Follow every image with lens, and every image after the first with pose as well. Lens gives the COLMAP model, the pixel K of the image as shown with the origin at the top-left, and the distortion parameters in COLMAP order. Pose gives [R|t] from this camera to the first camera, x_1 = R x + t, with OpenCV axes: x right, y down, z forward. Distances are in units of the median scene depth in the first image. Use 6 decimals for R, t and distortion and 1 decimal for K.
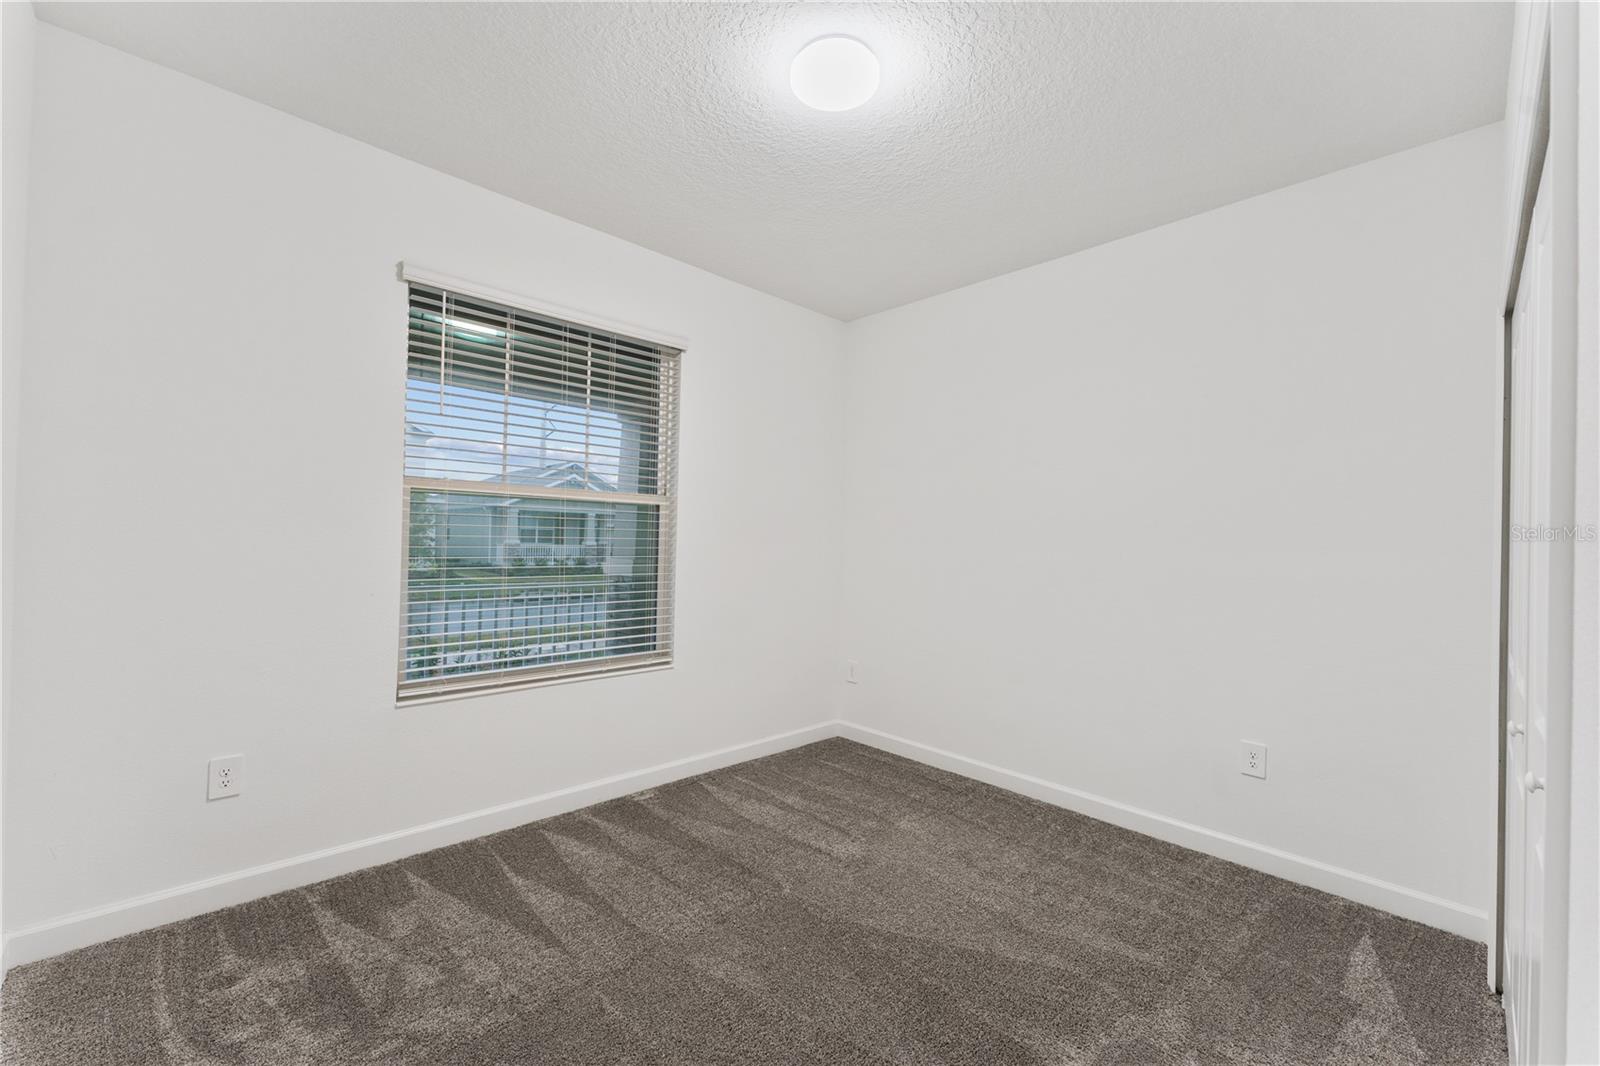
lens RADIAL K [[639.0, 0, 801.2], [0, 639.0, 544.4], [0, 0, 1]] dist [-0.000331, 0.000148]
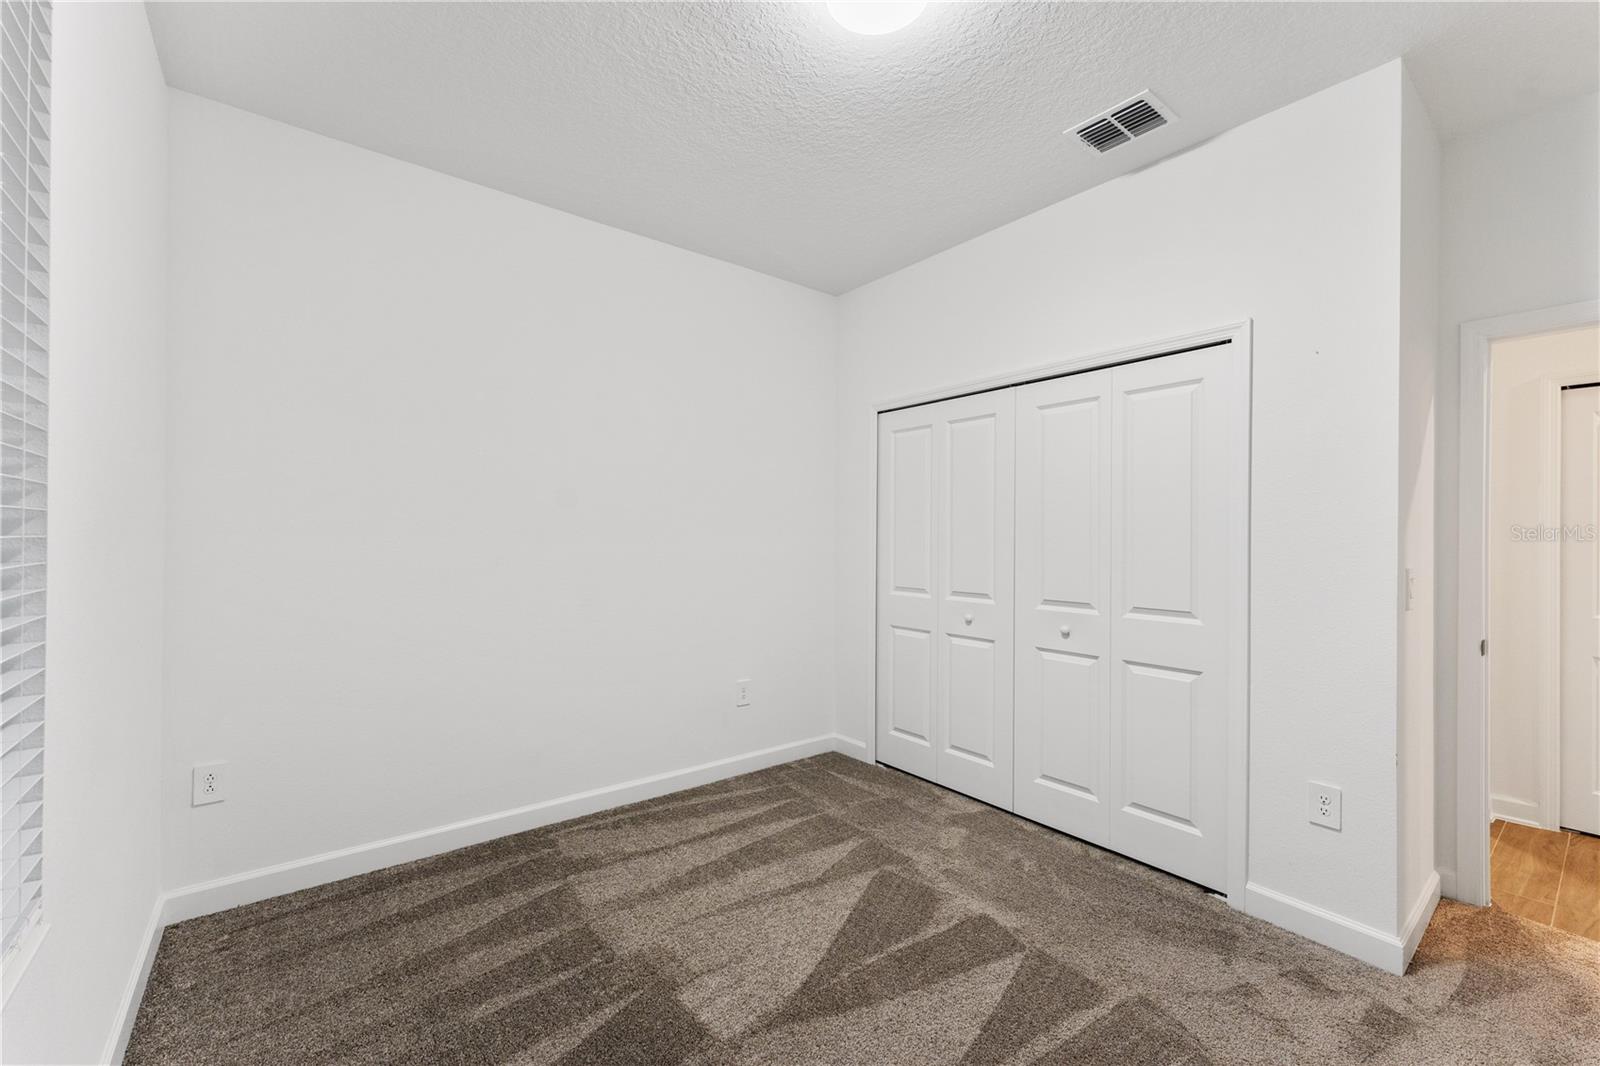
lens RADIAL K [[639.0, 0, 798.8], [0, 639.0, 531.2], [0, 0, 1]] dist [-0.000331, 0.000148]
pose [[0.112506, -0.004957, 0.993639, -0.737792], [0.008124, 0.999959, 0.004068, 0.000483], [-0.993618, 0.007615, 0.112542, 0.913367]]
